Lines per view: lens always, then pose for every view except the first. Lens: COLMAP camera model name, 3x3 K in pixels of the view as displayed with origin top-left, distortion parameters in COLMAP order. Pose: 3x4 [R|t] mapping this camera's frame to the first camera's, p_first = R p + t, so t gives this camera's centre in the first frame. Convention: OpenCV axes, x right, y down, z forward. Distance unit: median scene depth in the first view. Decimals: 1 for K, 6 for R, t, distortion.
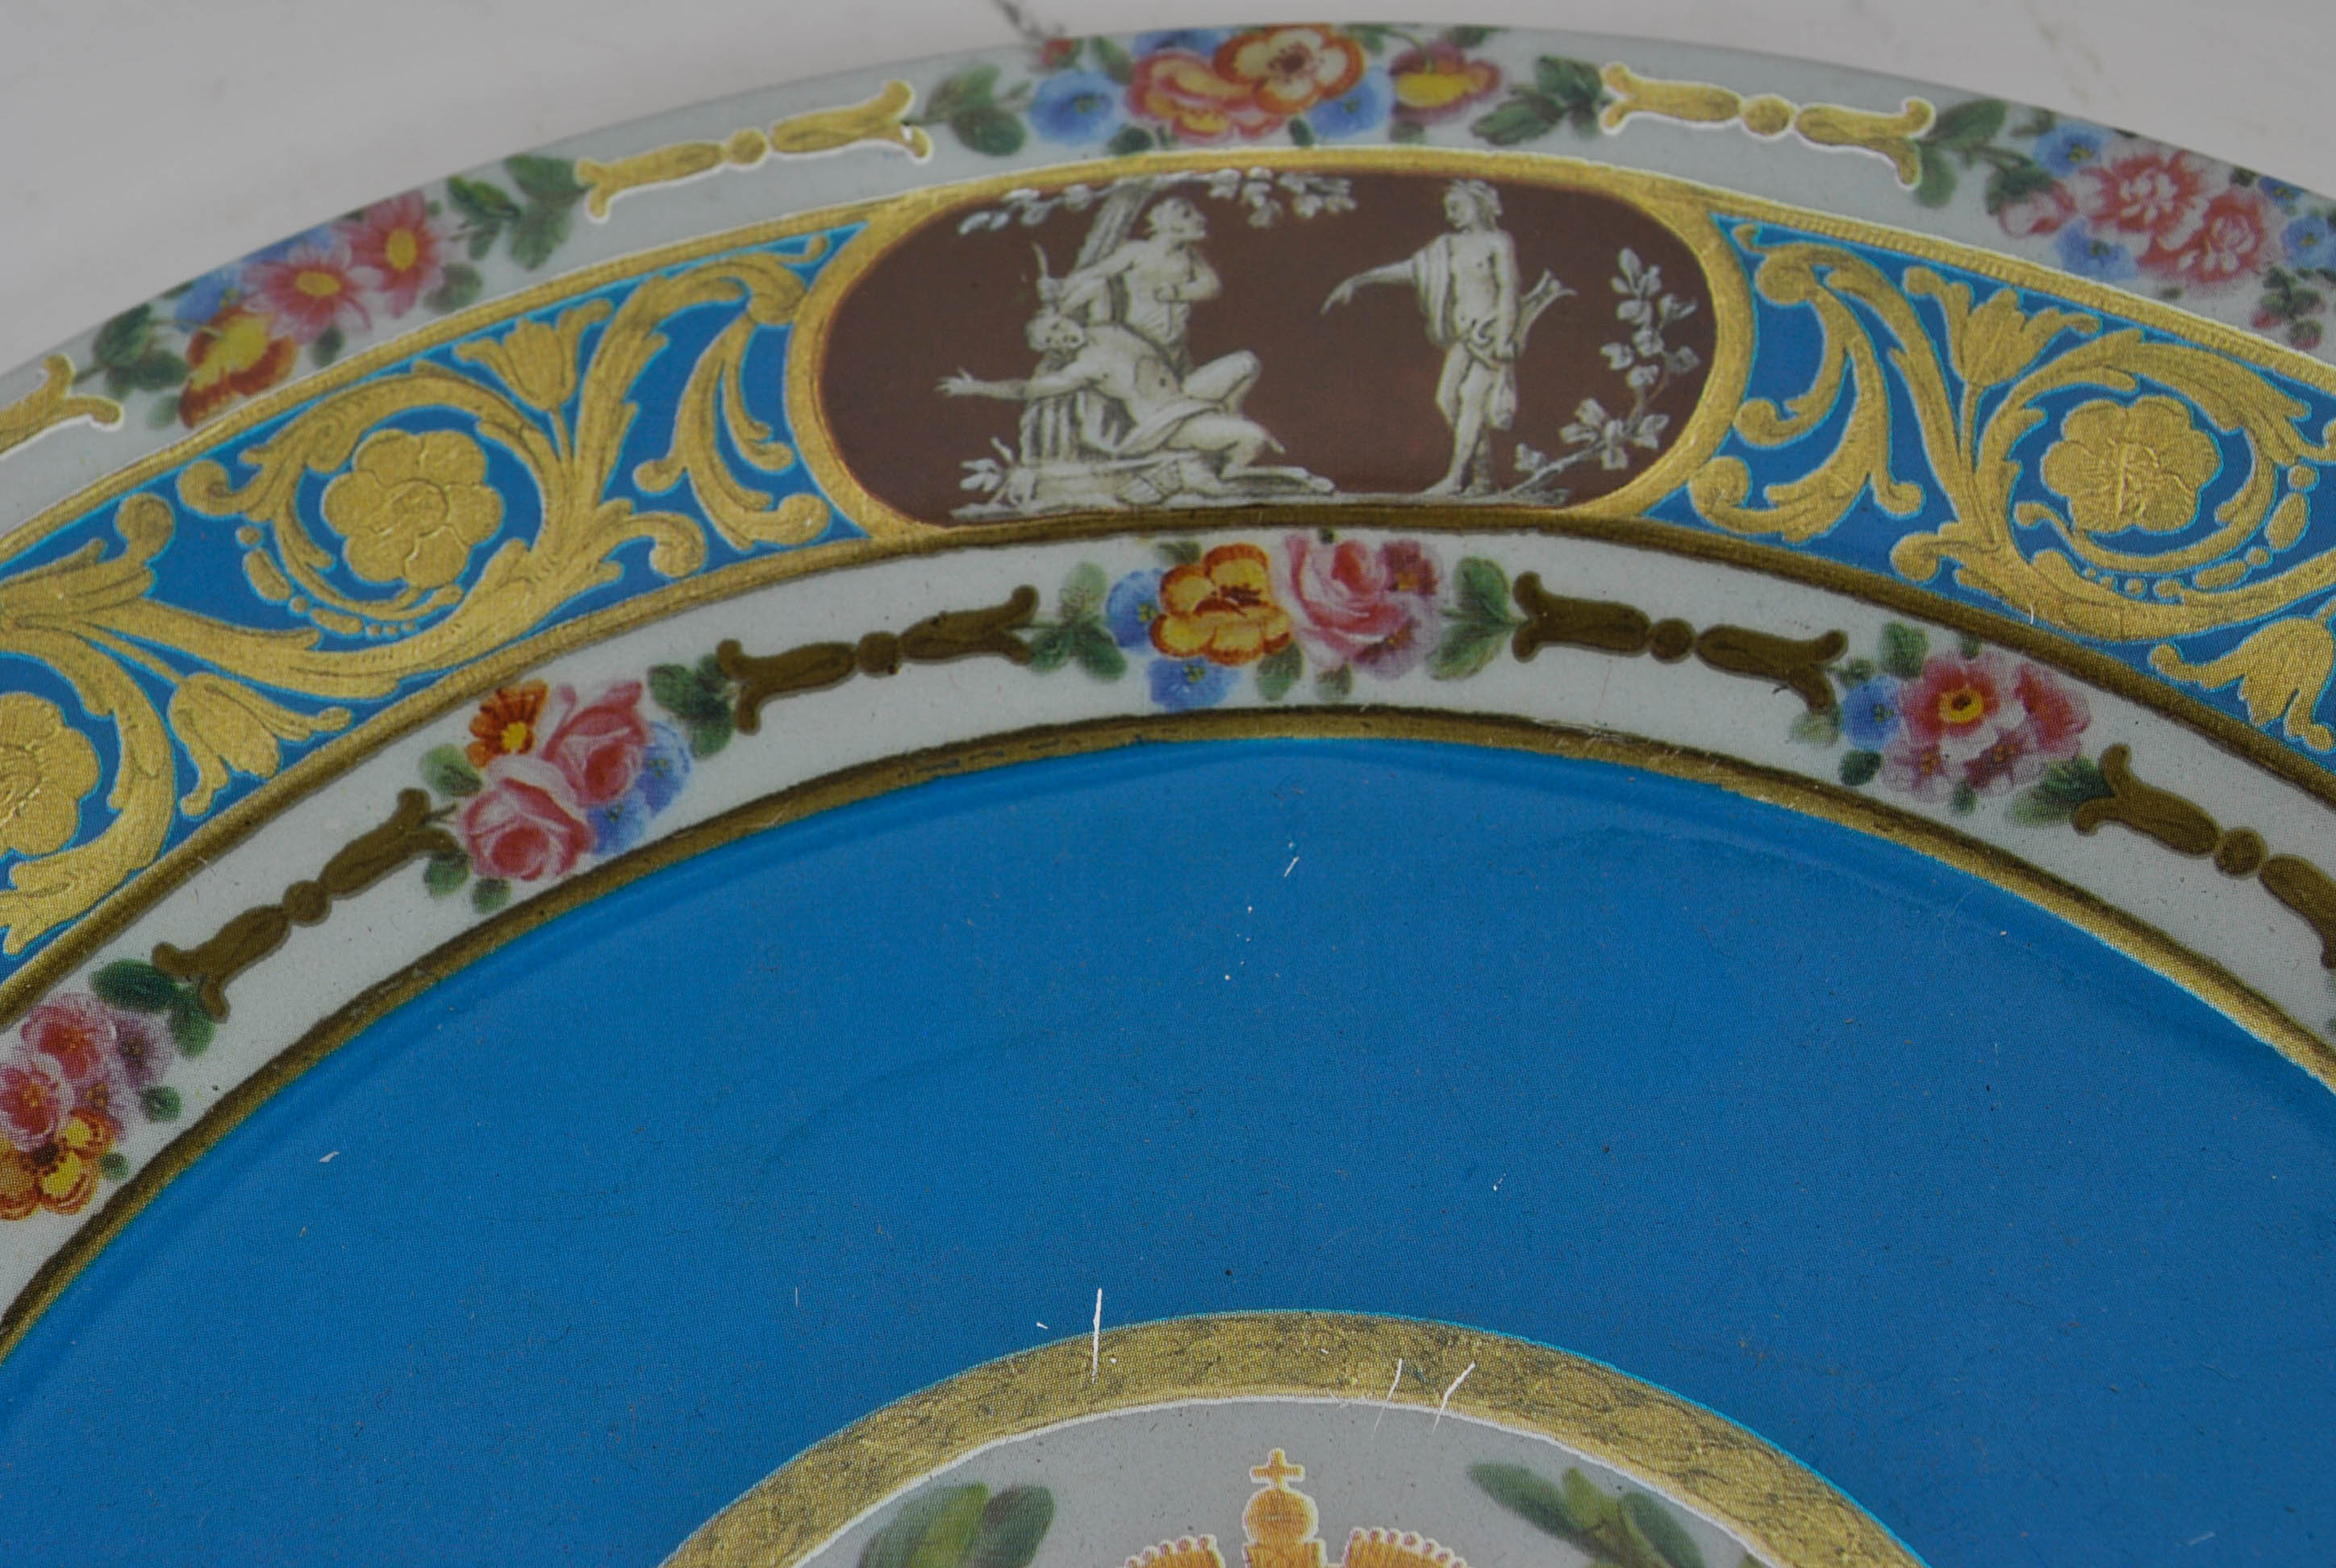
lens RADIAL K [[5289.8, 0, 1165.8], [0, 5289.8, 778.2], [0, 0, 1]] dist [0.028066, 0.000000]
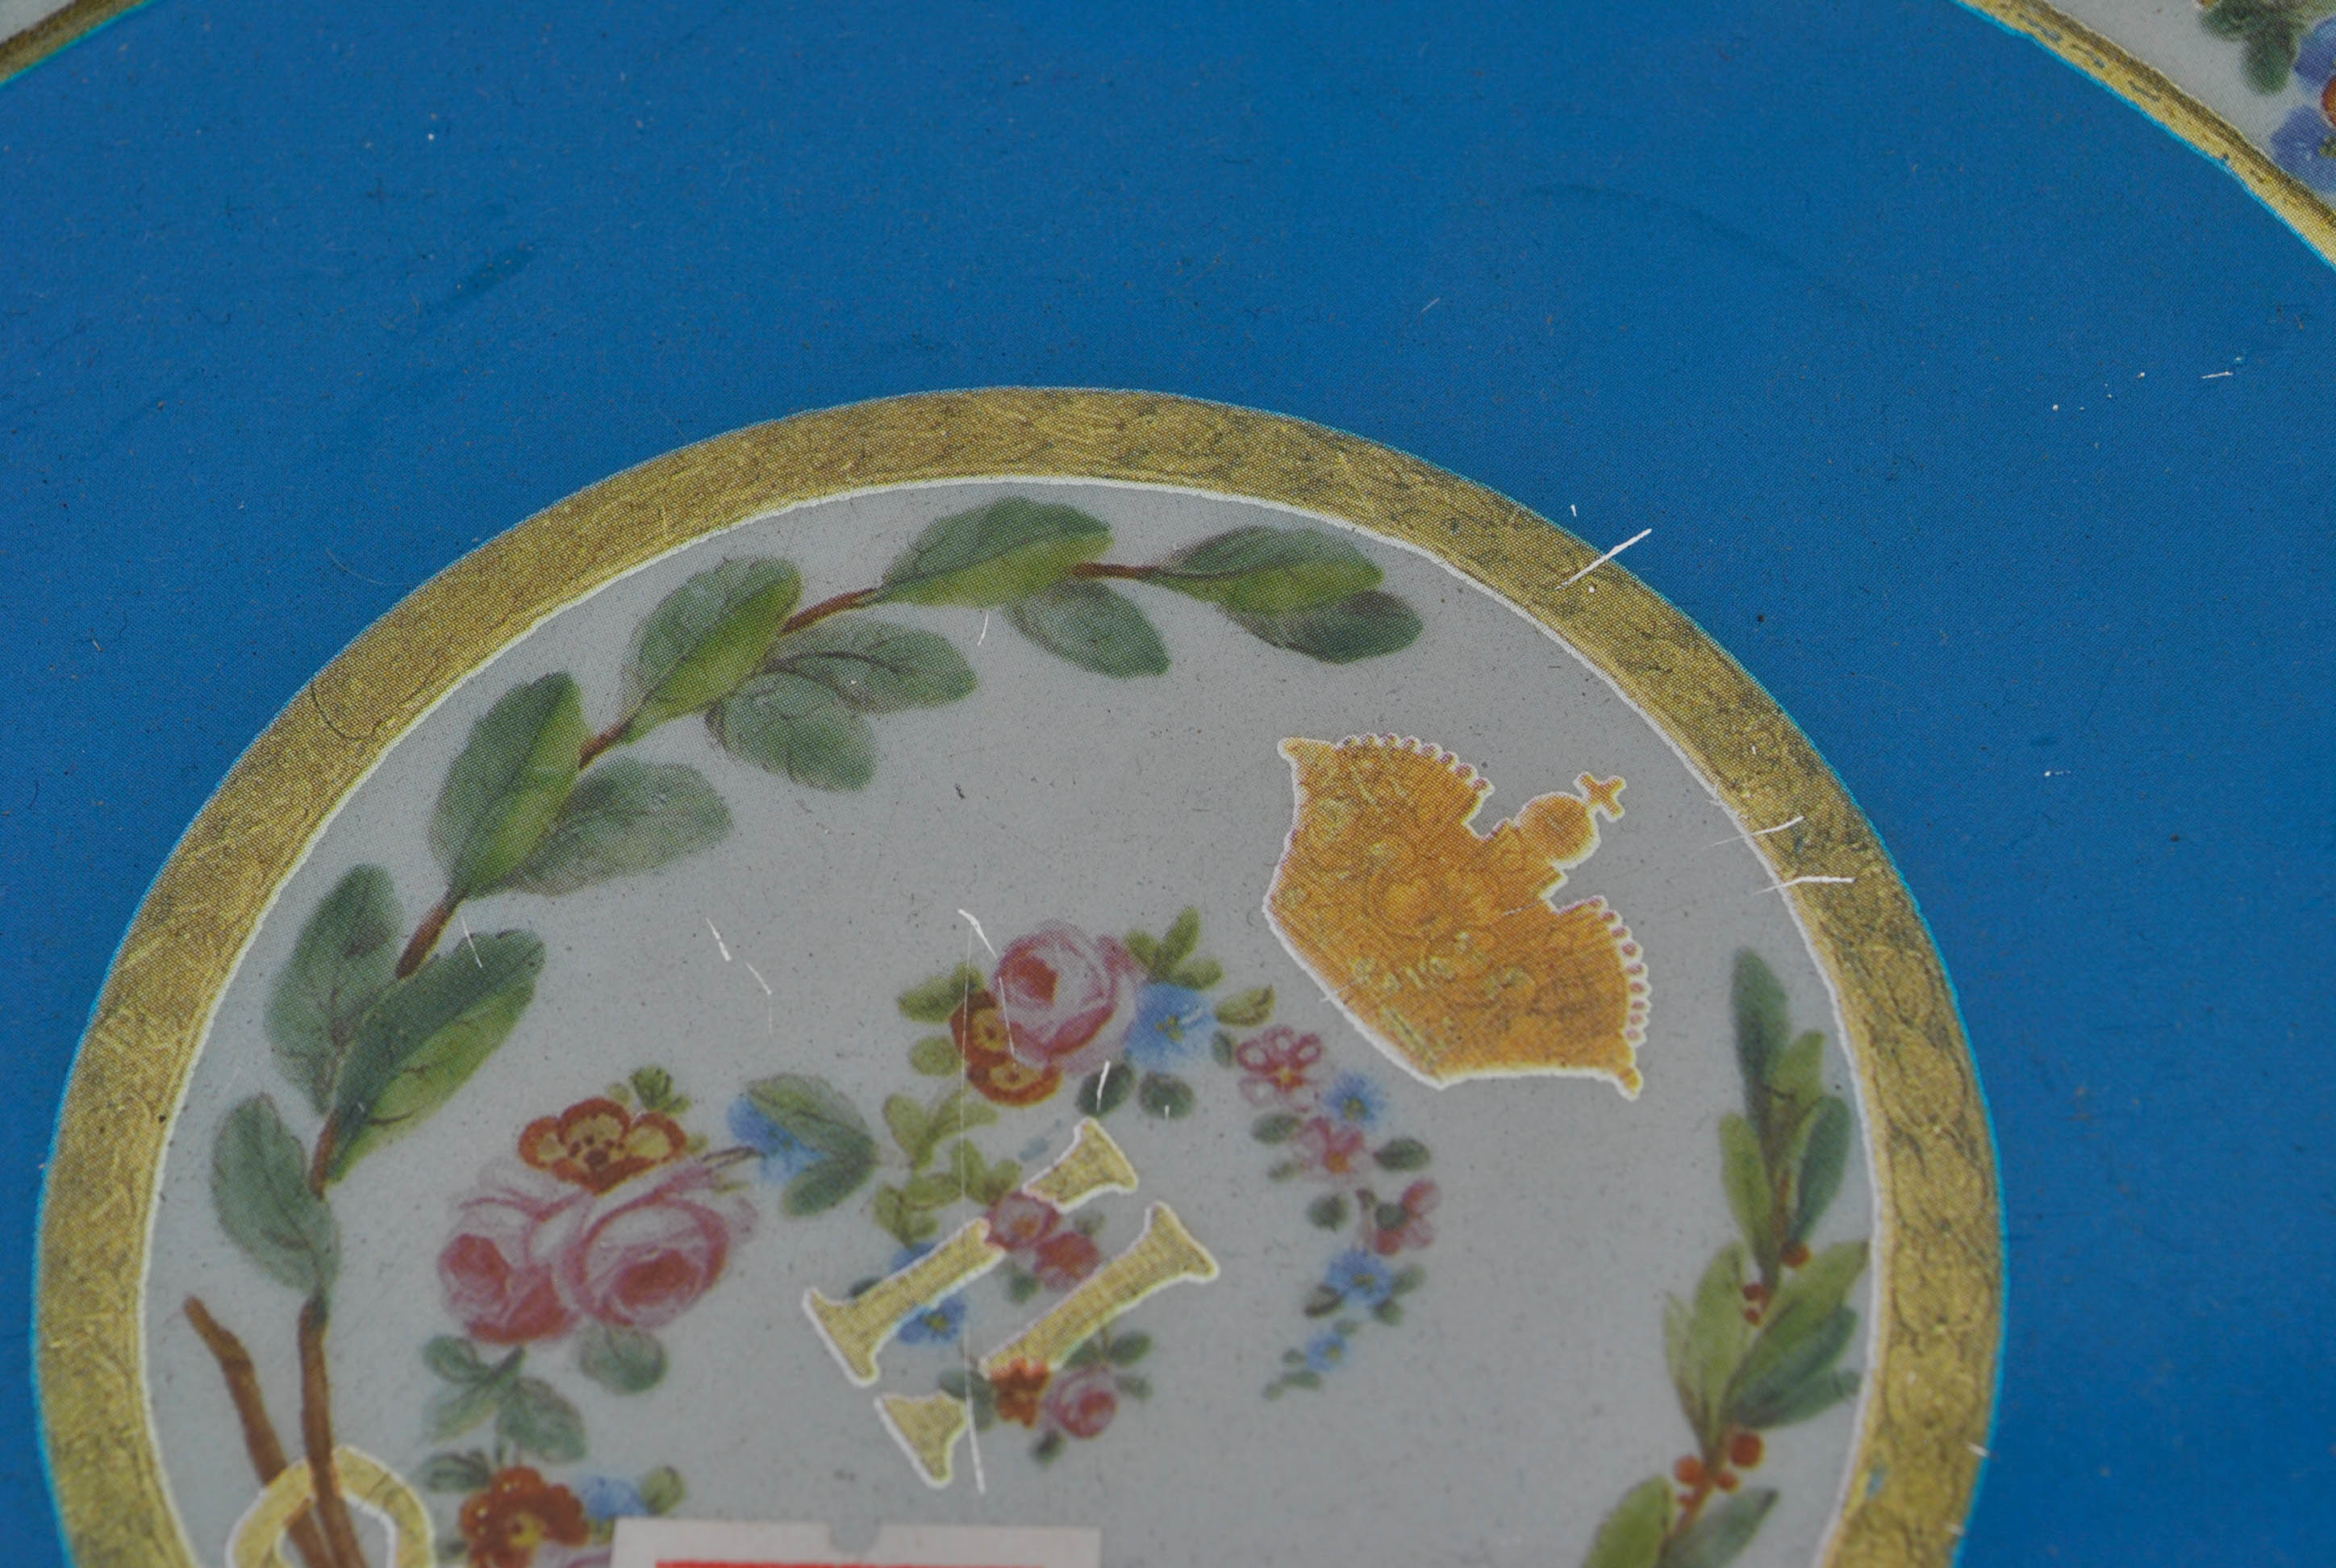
lens RADIAL K [[5289.8, 0, 1165.4], [0, 5289.8, 786.5], [0, 0, 1]] dist [0.028066, 0.000000]
pose [[0.613807, 0.705825, -0.353627, 0.260459], [-0.660427, 0.704504, 0.259826, -0.044899], [0.432524, 0.074062, 0.898576, 0.170757]]
